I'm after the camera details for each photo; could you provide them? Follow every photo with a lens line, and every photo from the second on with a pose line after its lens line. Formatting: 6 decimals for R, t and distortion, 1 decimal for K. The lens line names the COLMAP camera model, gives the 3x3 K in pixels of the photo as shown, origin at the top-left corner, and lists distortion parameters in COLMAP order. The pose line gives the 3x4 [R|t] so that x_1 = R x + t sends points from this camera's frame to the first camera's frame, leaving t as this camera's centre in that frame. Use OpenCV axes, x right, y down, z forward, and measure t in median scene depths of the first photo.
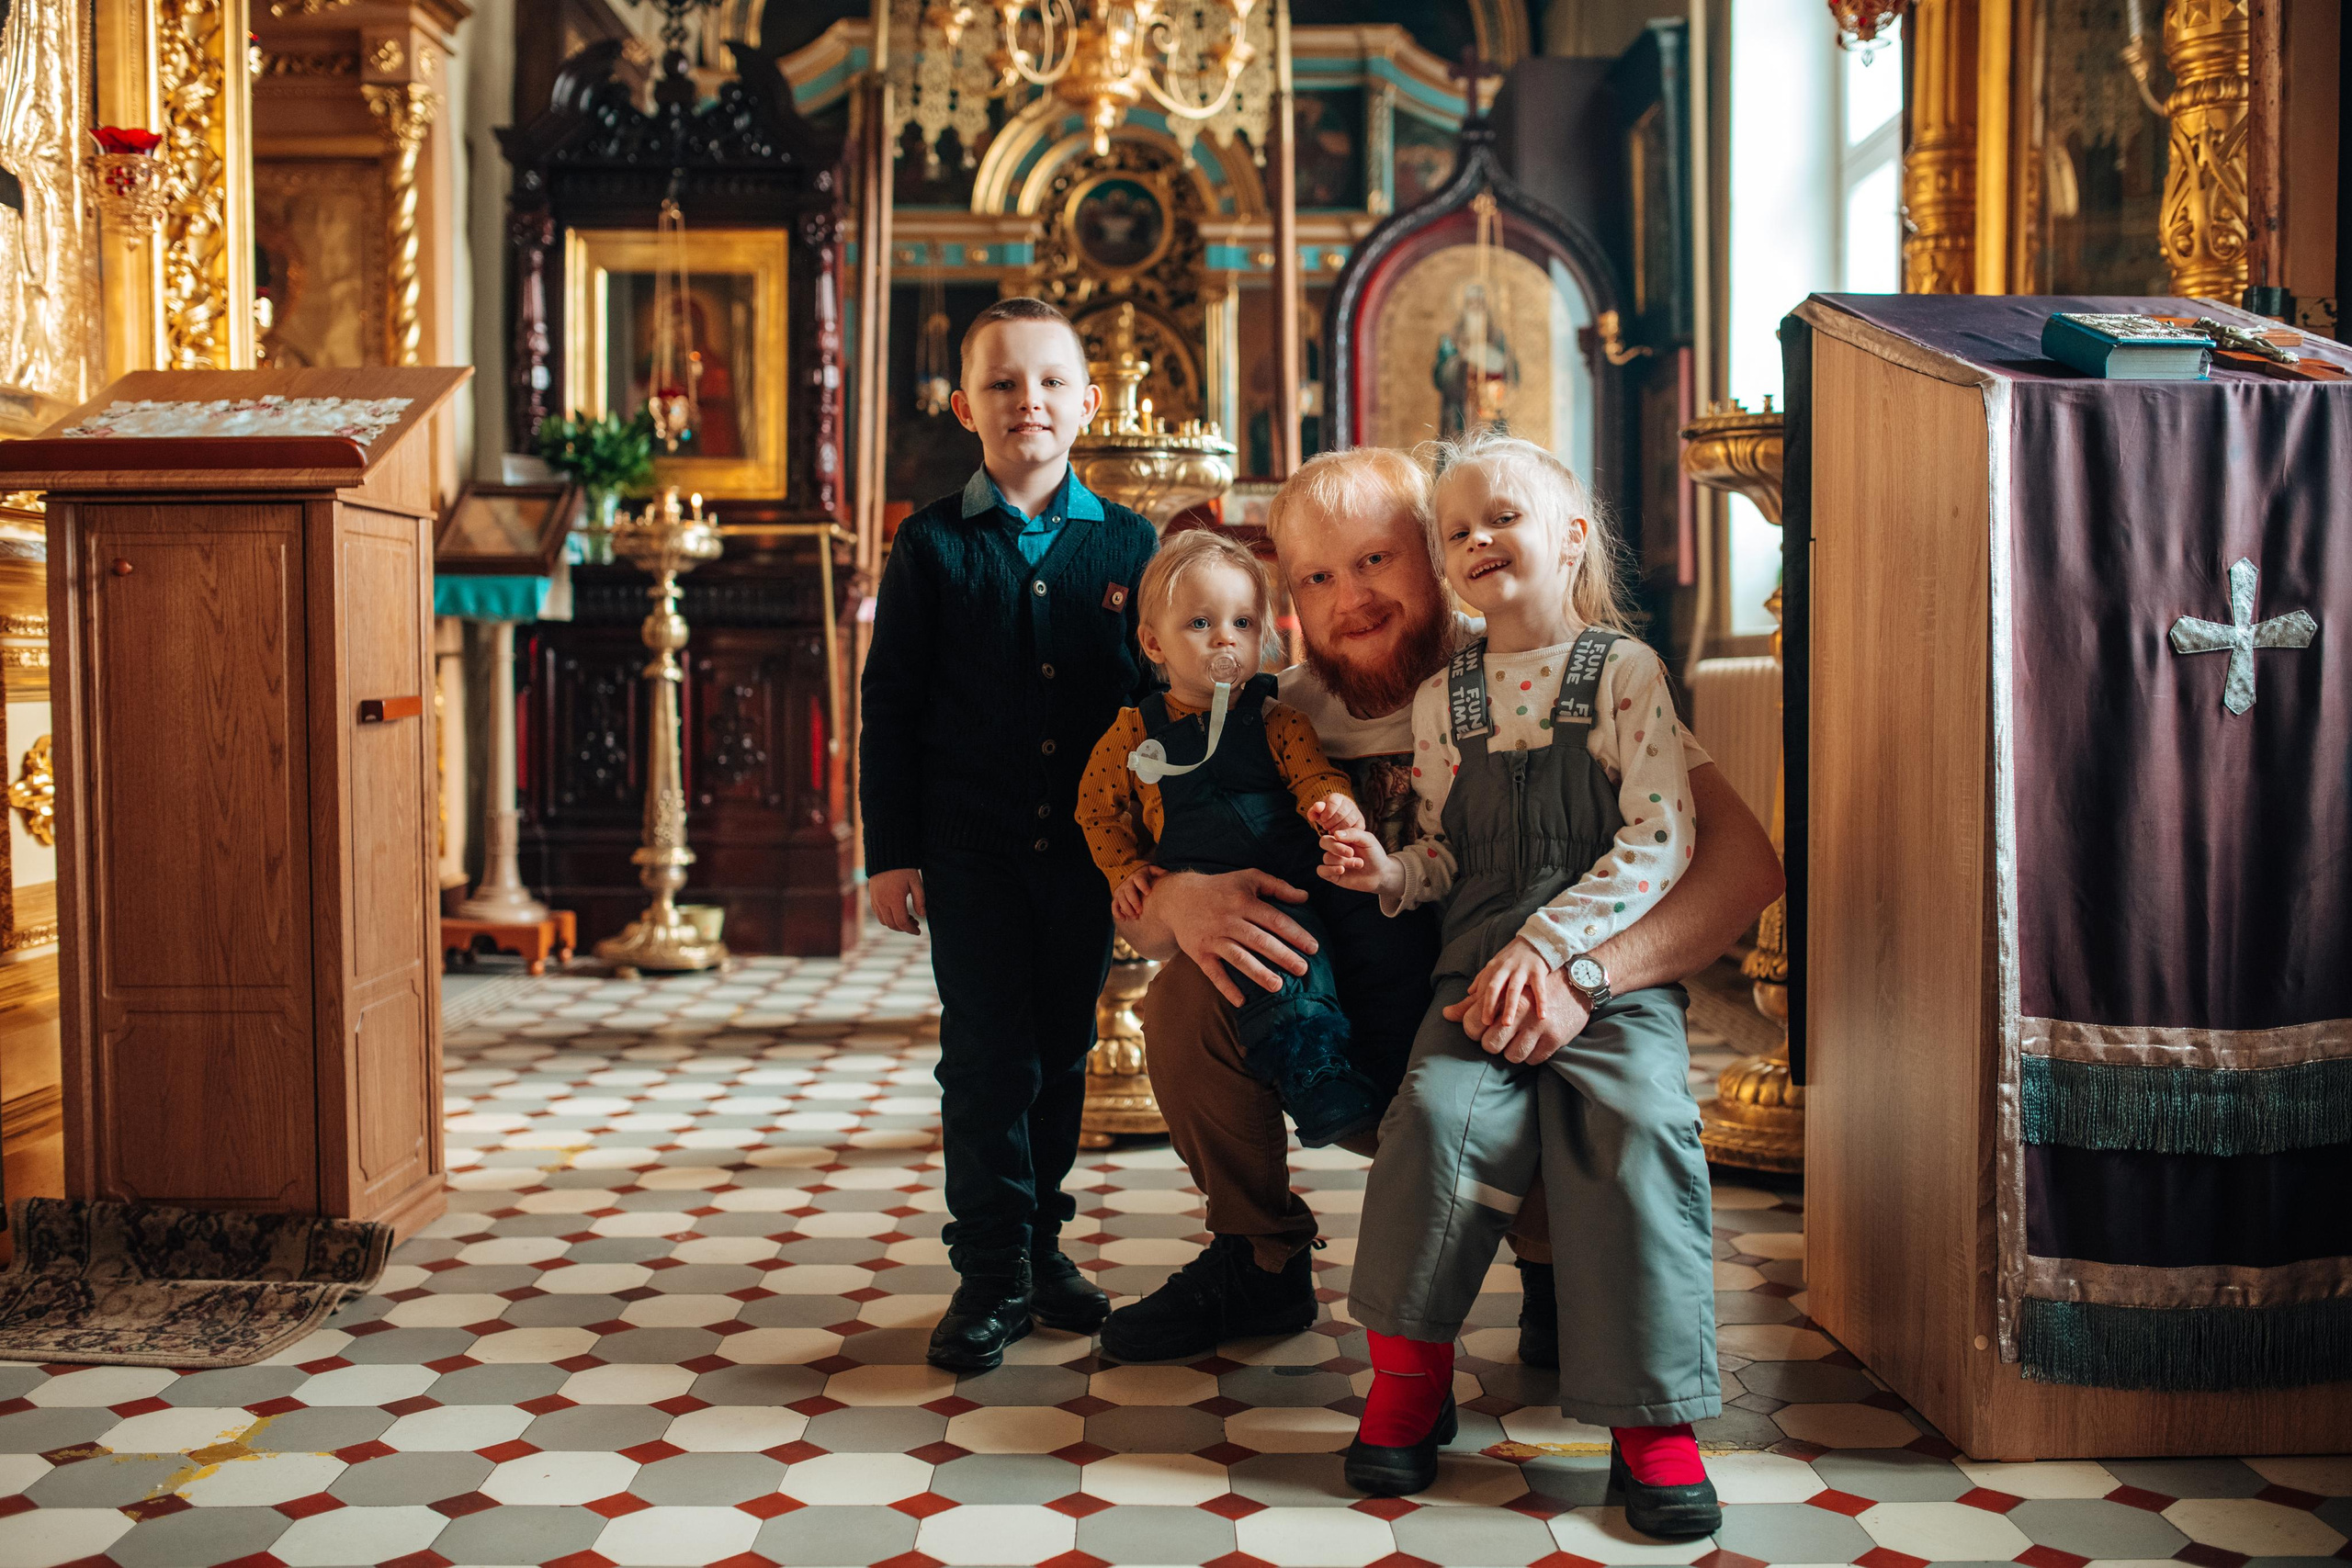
lens RADIAL K [[2303.8, 0, 1177.2], [0, 2303.8, 759.9], [0, 0, 1]] dist [-0.061696, 0.111672]
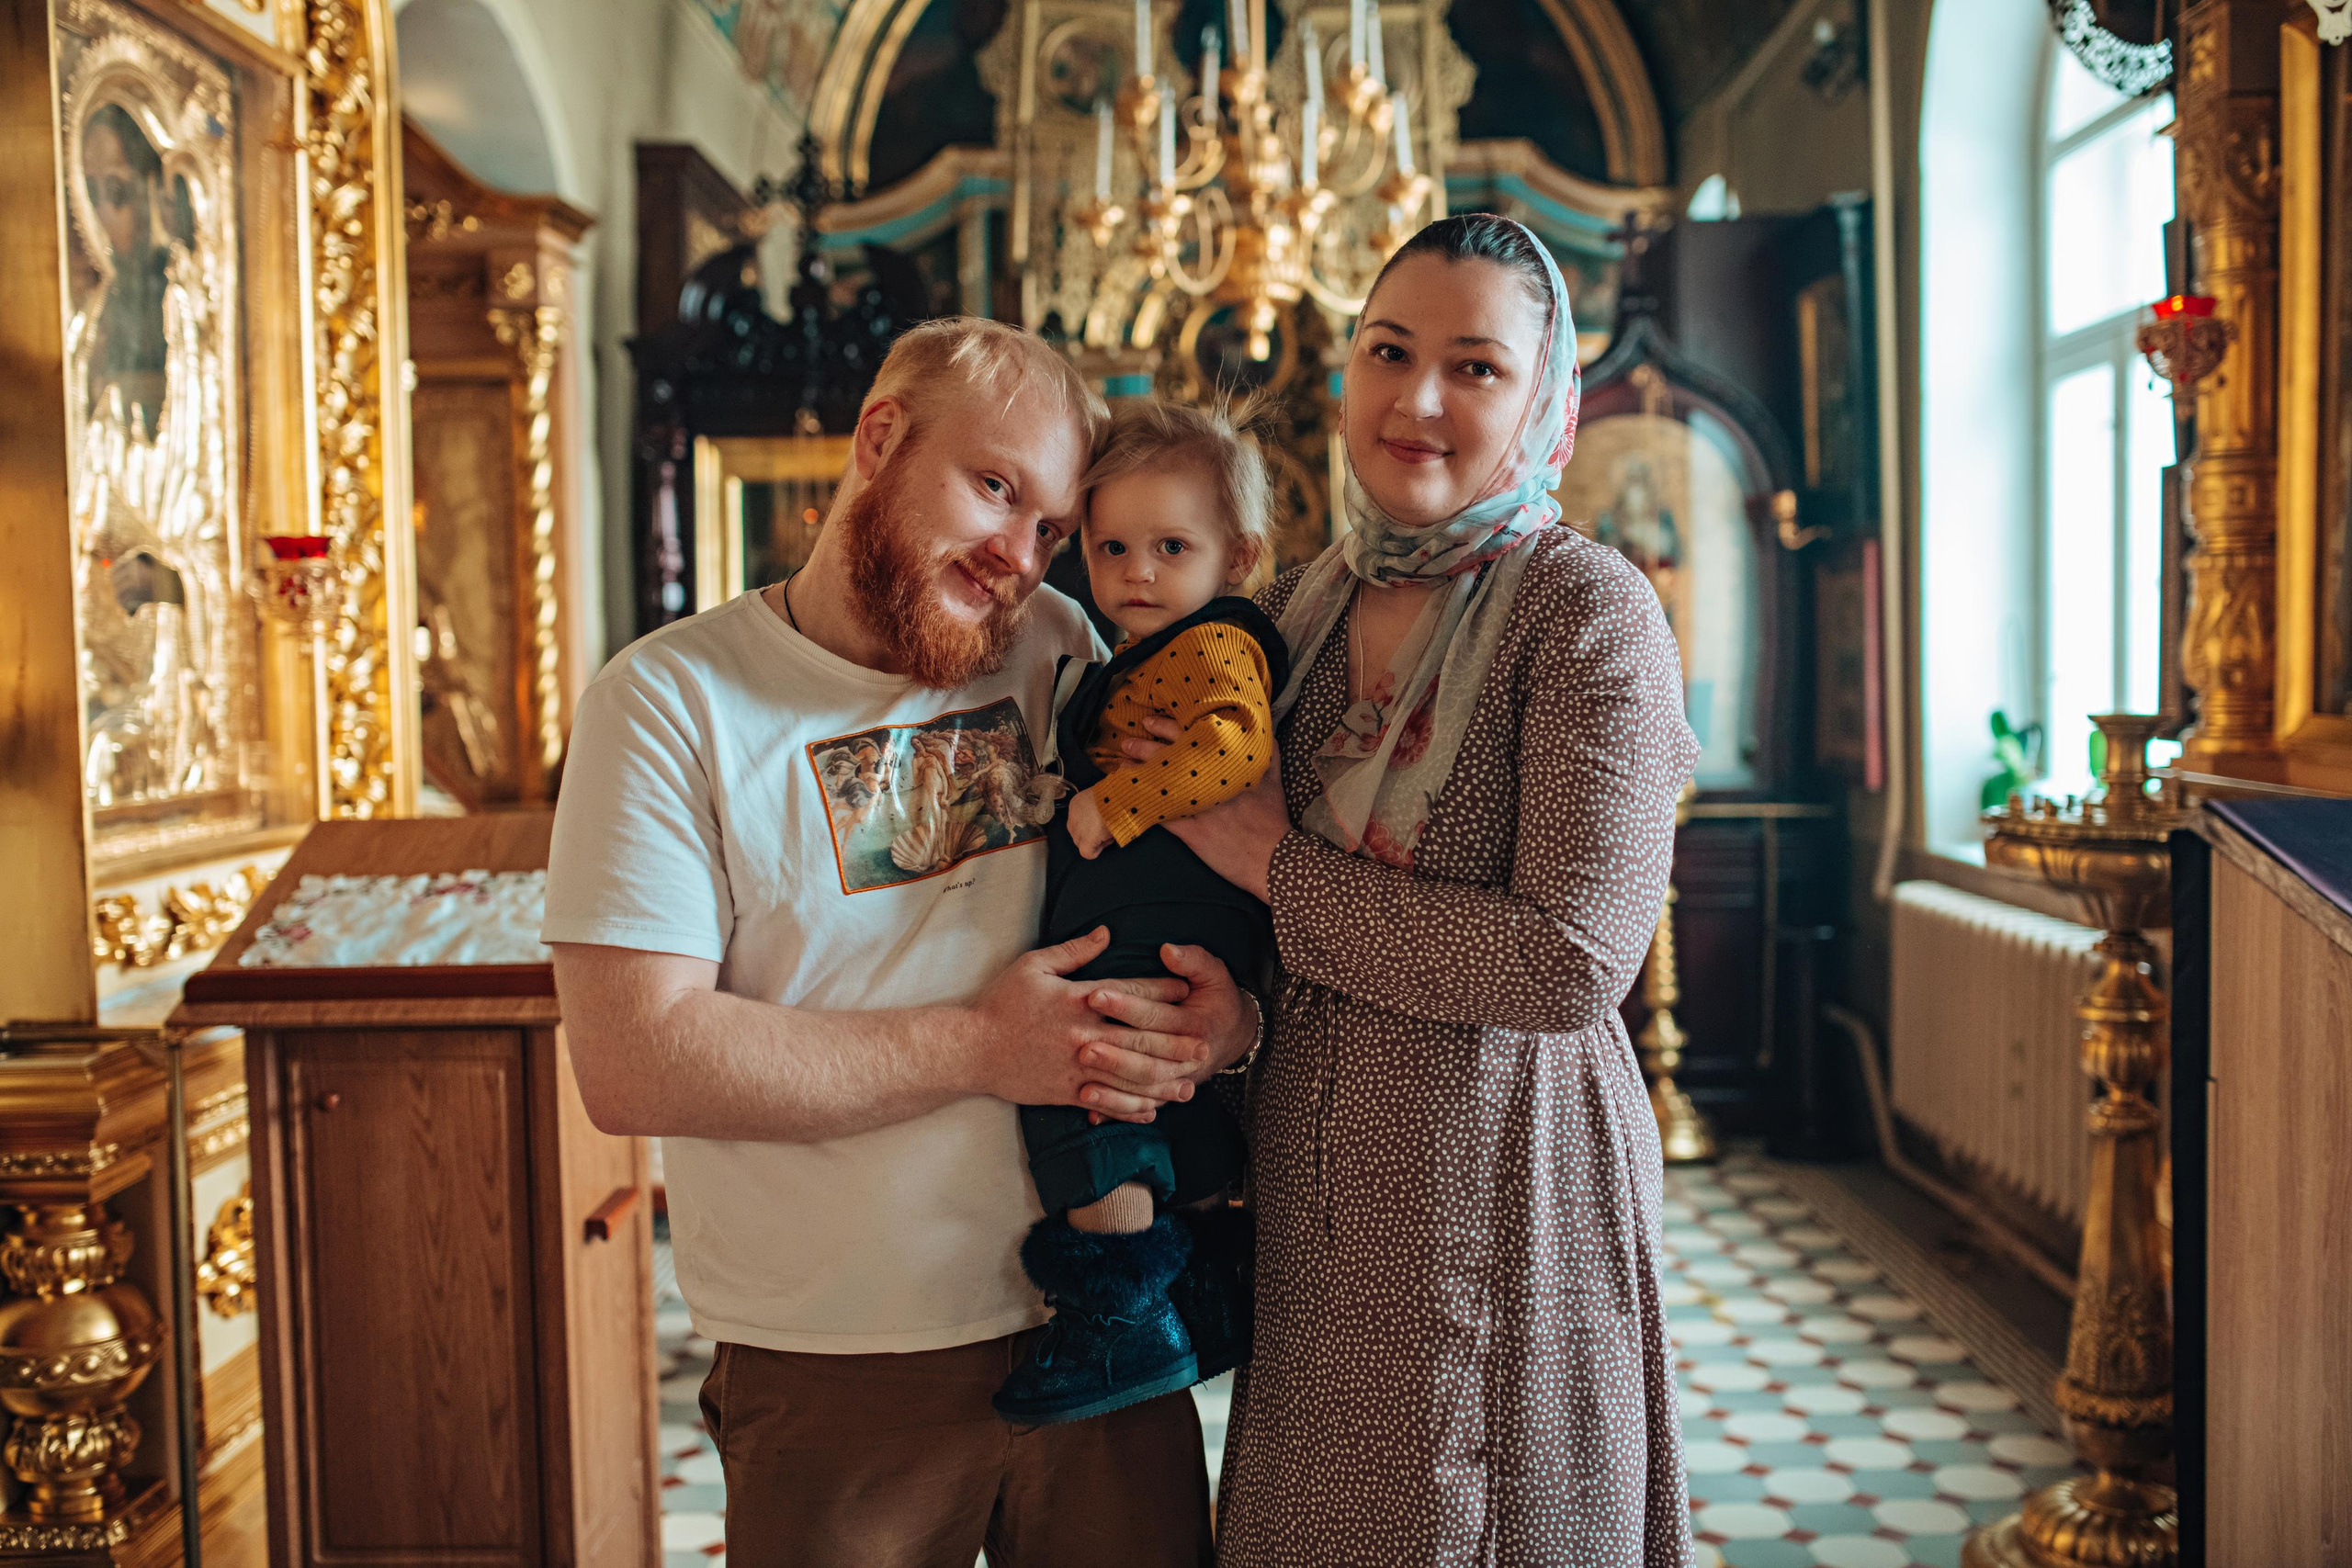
lens RADIAL K [[2303.8, 0, 1177.2], [0, 2303.8, 759.9], [0, 0, 1]] dist [-0.061696, 0.111672]
pose [[0.999621, -0.014653, -0.023294, -0.048787], [0.014871, 0.999847, 0.009186, -0.109998], [0.023155, -0.009529, 0.999686, 0.046744]]
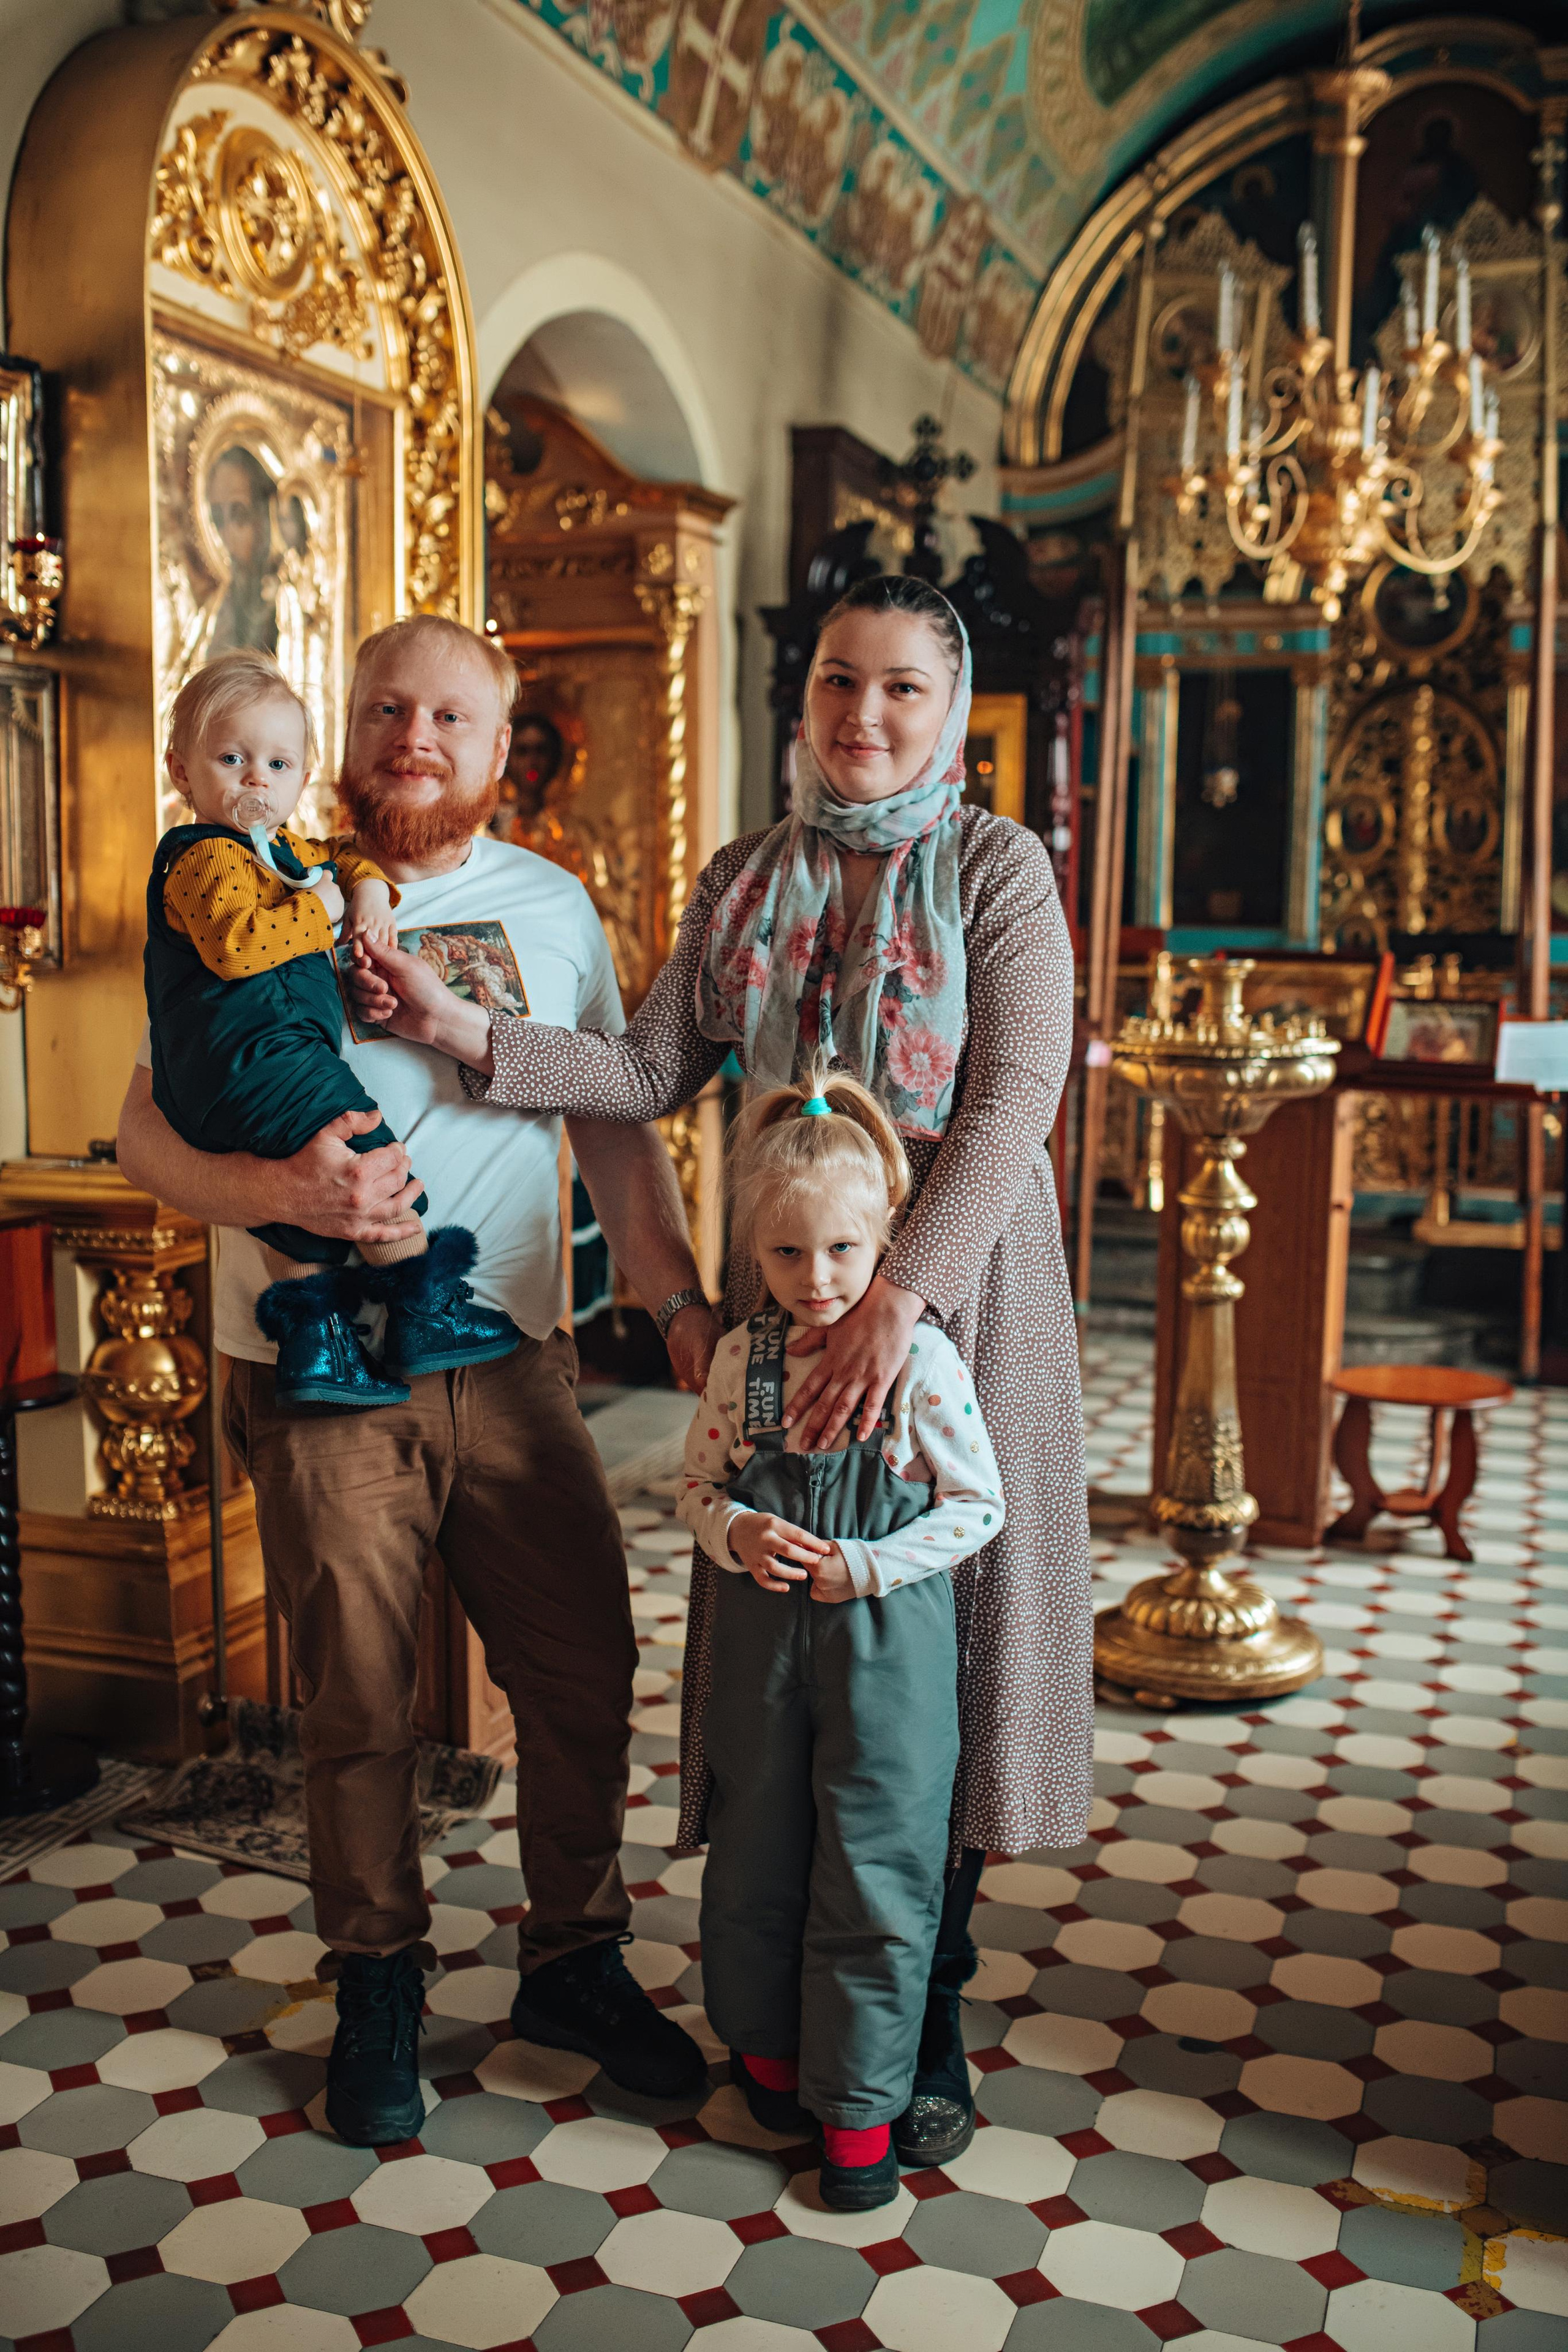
lens RADIAL K [[2304.0, 0, 746.5], [0, 2304.0, 1164.1], [0, 0, 1]] dist [-0.061696, 0.111672]
pose [[0.935358, 0.049548, -0.350215, 0.092216], [-0.023776, 0.996708, 0.077510, -0.102621], [0.352902, -0.064173, 0.933457, -0.030923]]
